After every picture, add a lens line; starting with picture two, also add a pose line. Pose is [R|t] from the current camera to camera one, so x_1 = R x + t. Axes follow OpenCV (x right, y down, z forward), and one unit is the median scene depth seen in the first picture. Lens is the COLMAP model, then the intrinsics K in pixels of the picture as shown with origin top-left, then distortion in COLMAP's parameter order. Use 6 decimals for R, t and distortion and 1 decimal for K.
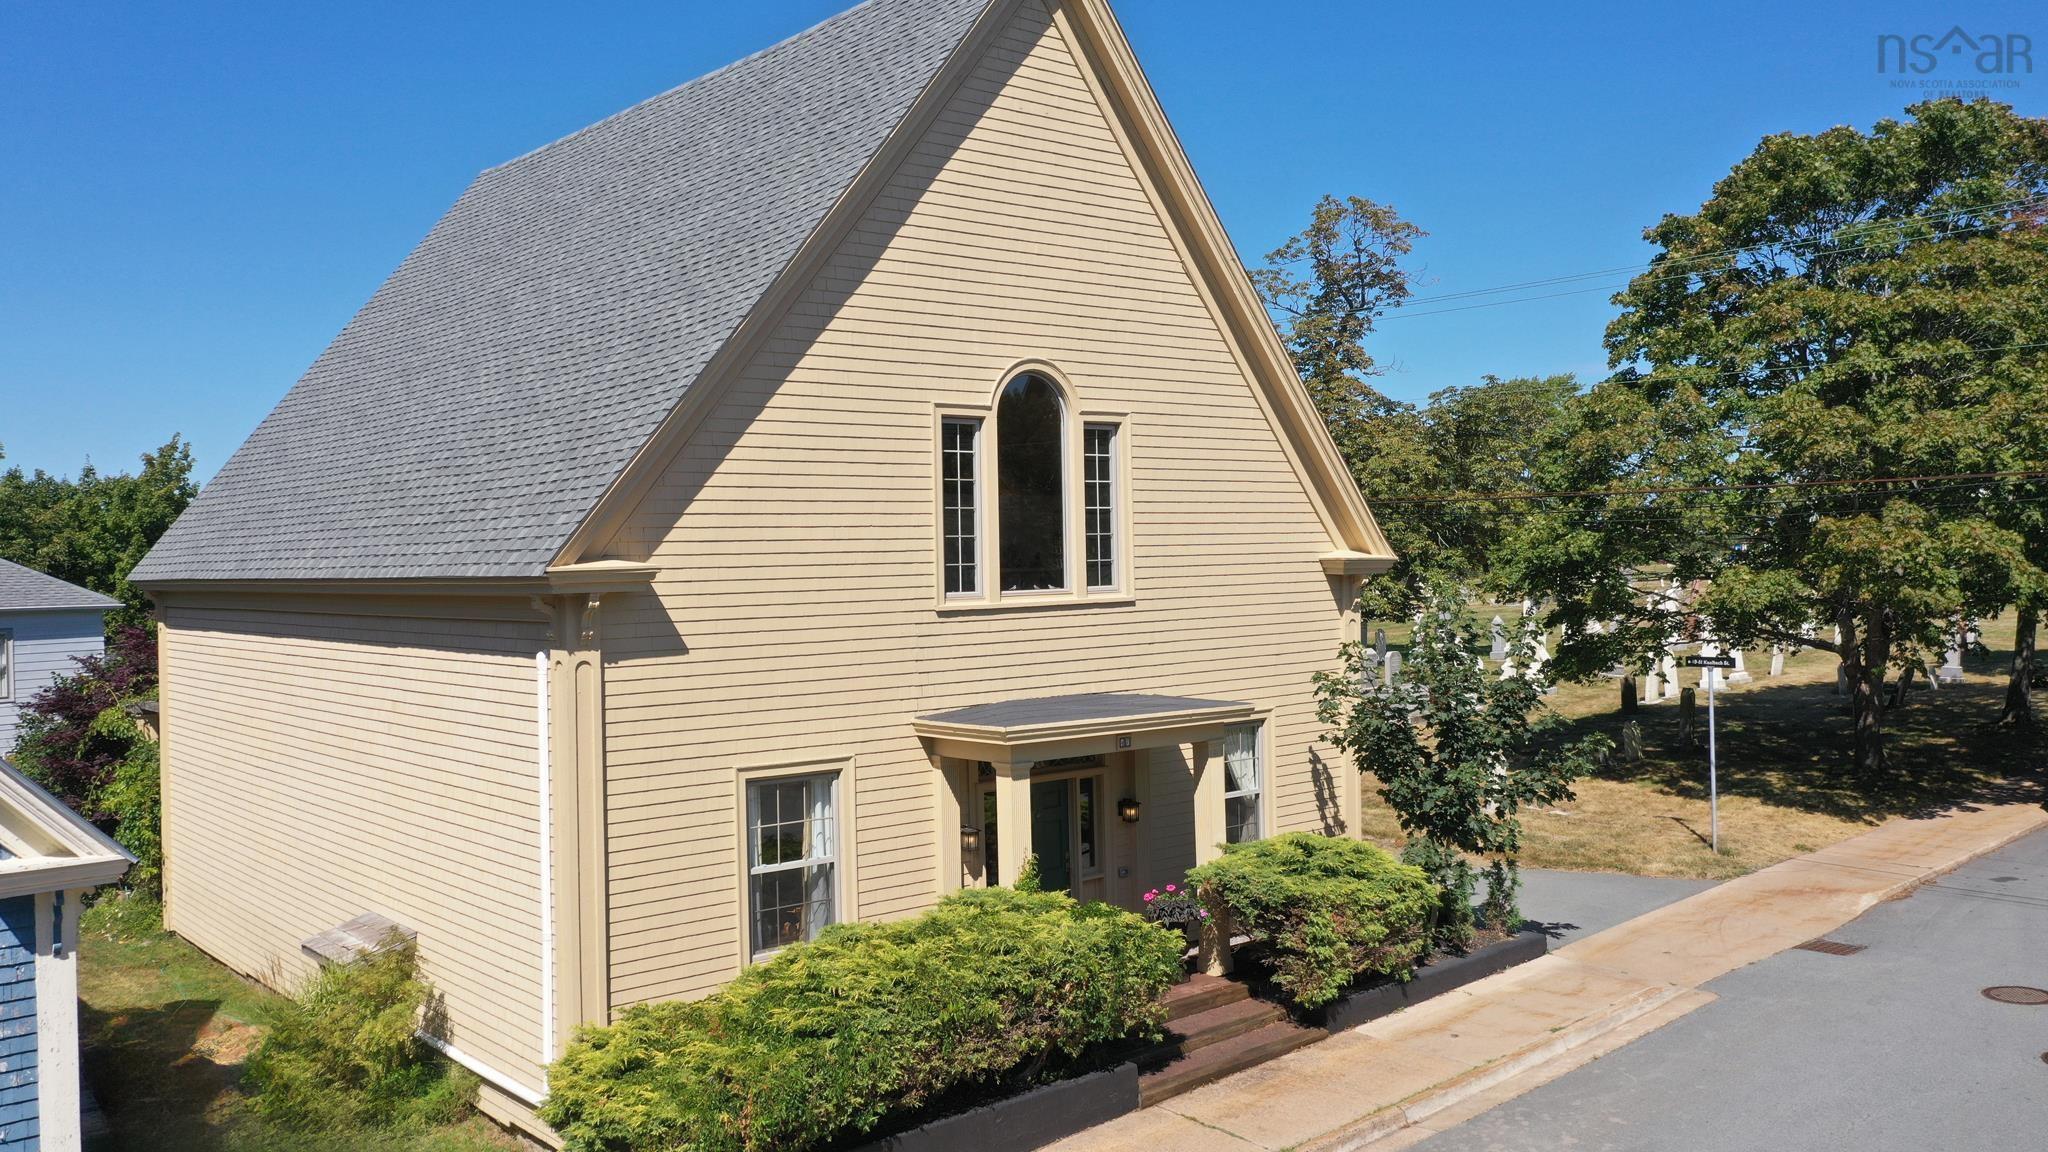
lens RADIAL K [[1733.7, 0, 934.8], [0, 1733.7, 573.9], [0, 0, 1]] dist [-0.024160, -0.007421]
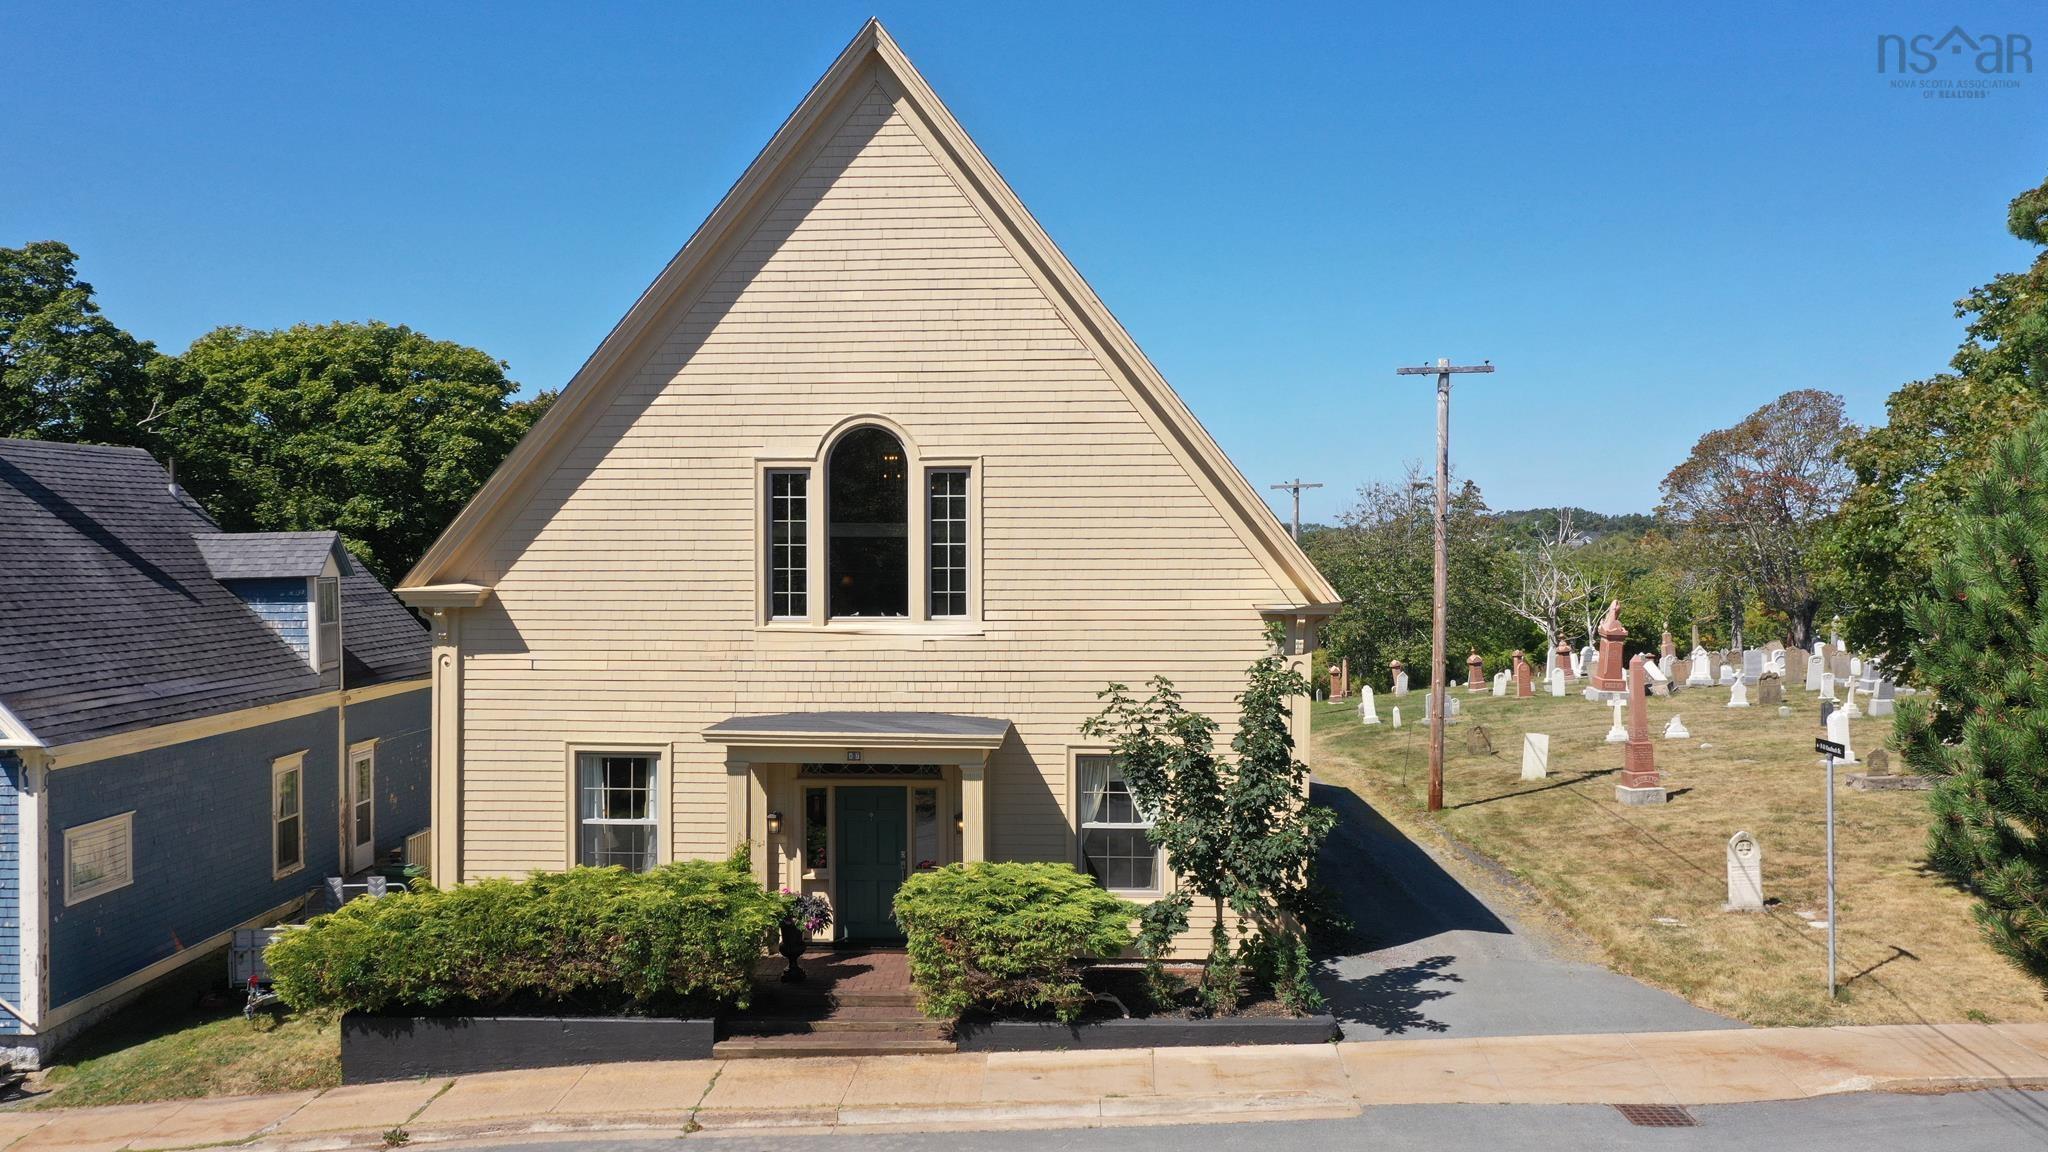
lens RADIAL K [[1733.7, 0, 934.8], [0, 1733.7, 573.9], [0, 0, 1]] dist [-0.024160, -0.007421]
pose [[0.710402, 0.031185, -0.703105, 0.919066], [-0.019015, 0.999504, 0.025118, -0.050045], [0.703540, -0.004474, 0.710642, 0.228771]]
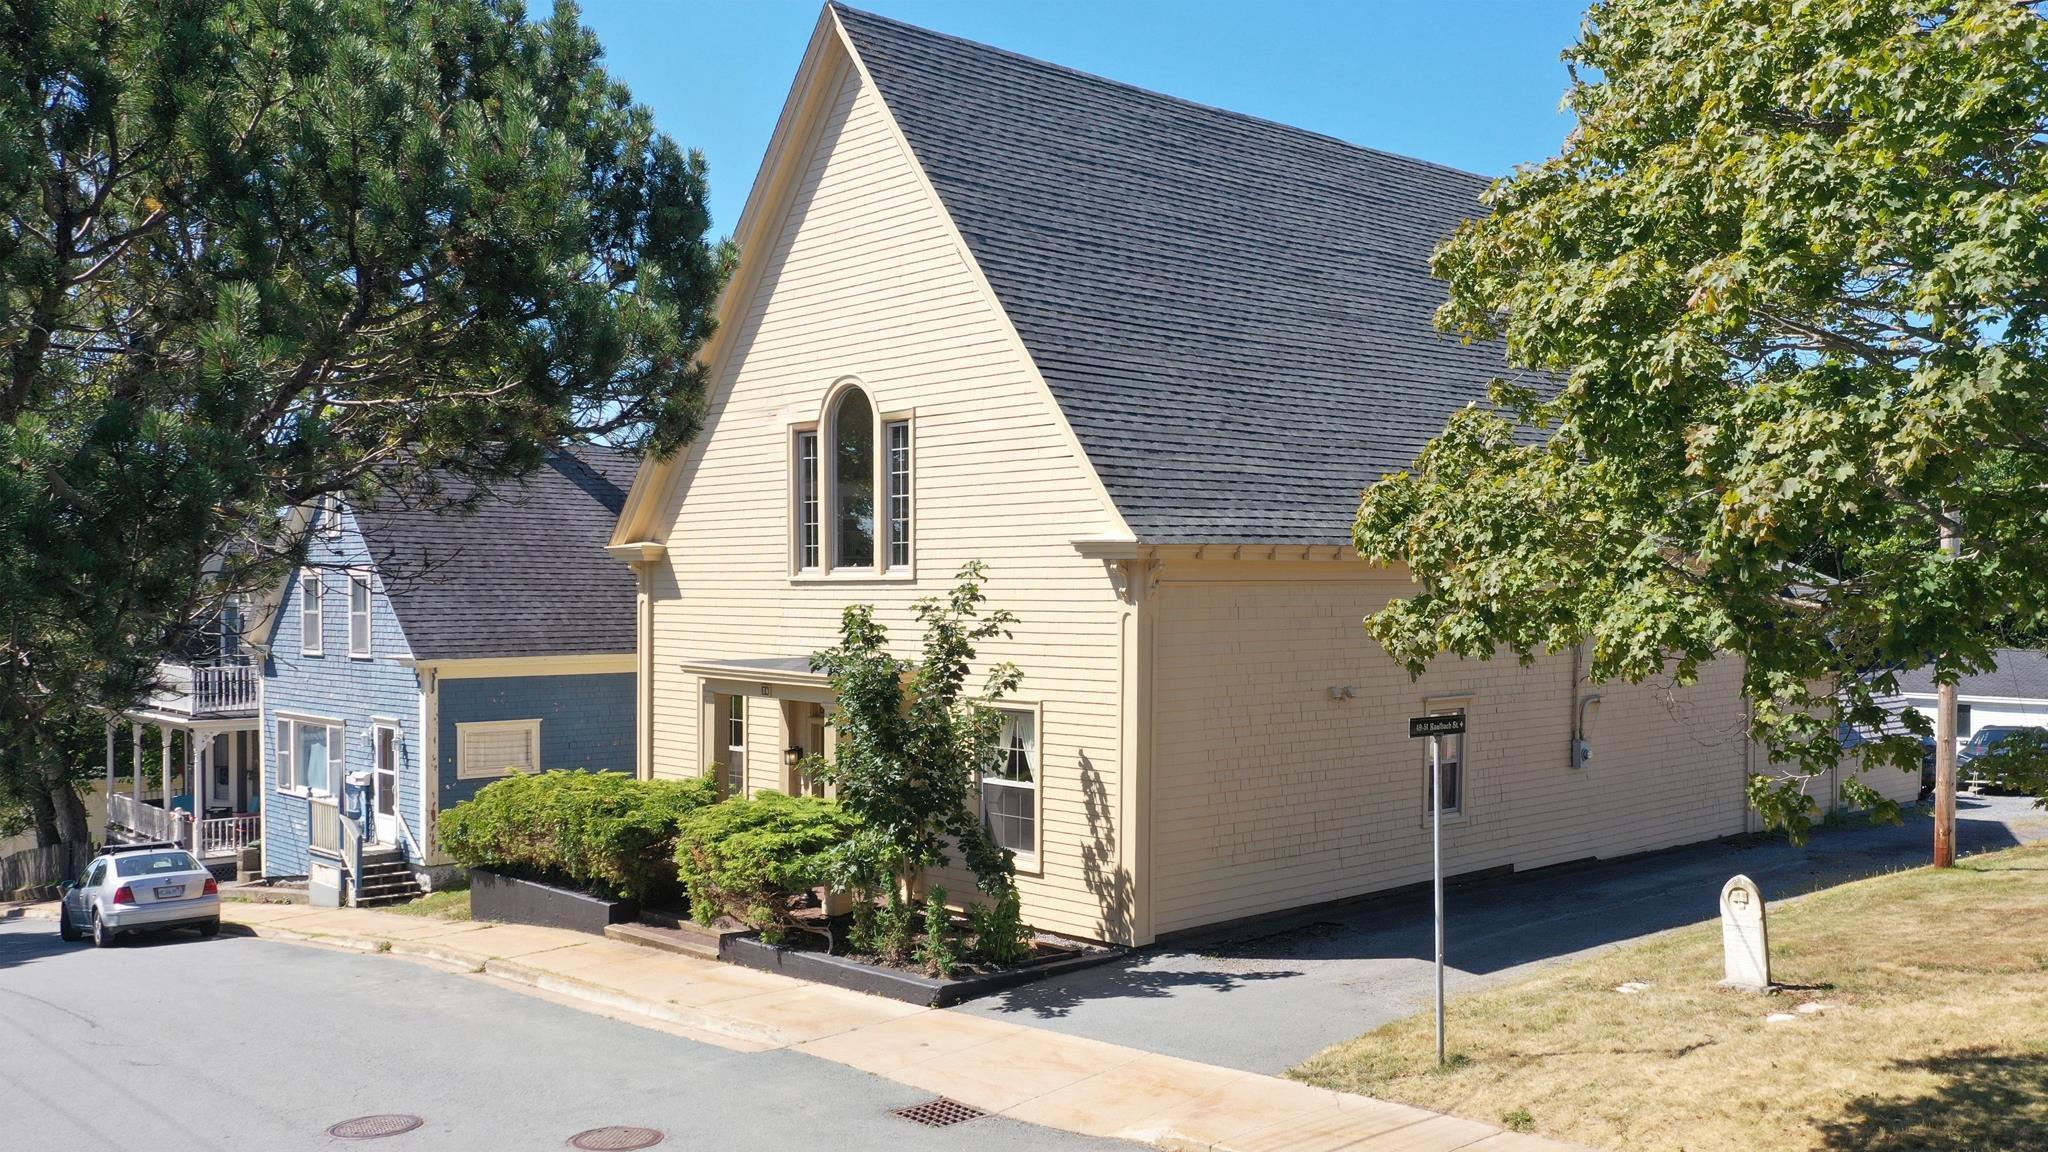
lens RADIAL K [[1733.7, 0, 934.8], [0, 1733.7, 573.9], [0, 0, 1]] dist [-0.024160, -0.007421]
pose [[0.012875, 0.025225, -0.999599, 1.313127], [0.001792, 0.999680, 0.025250, -0.016894], [0.999916, -0.002116, 0.012825, 1.076403]]
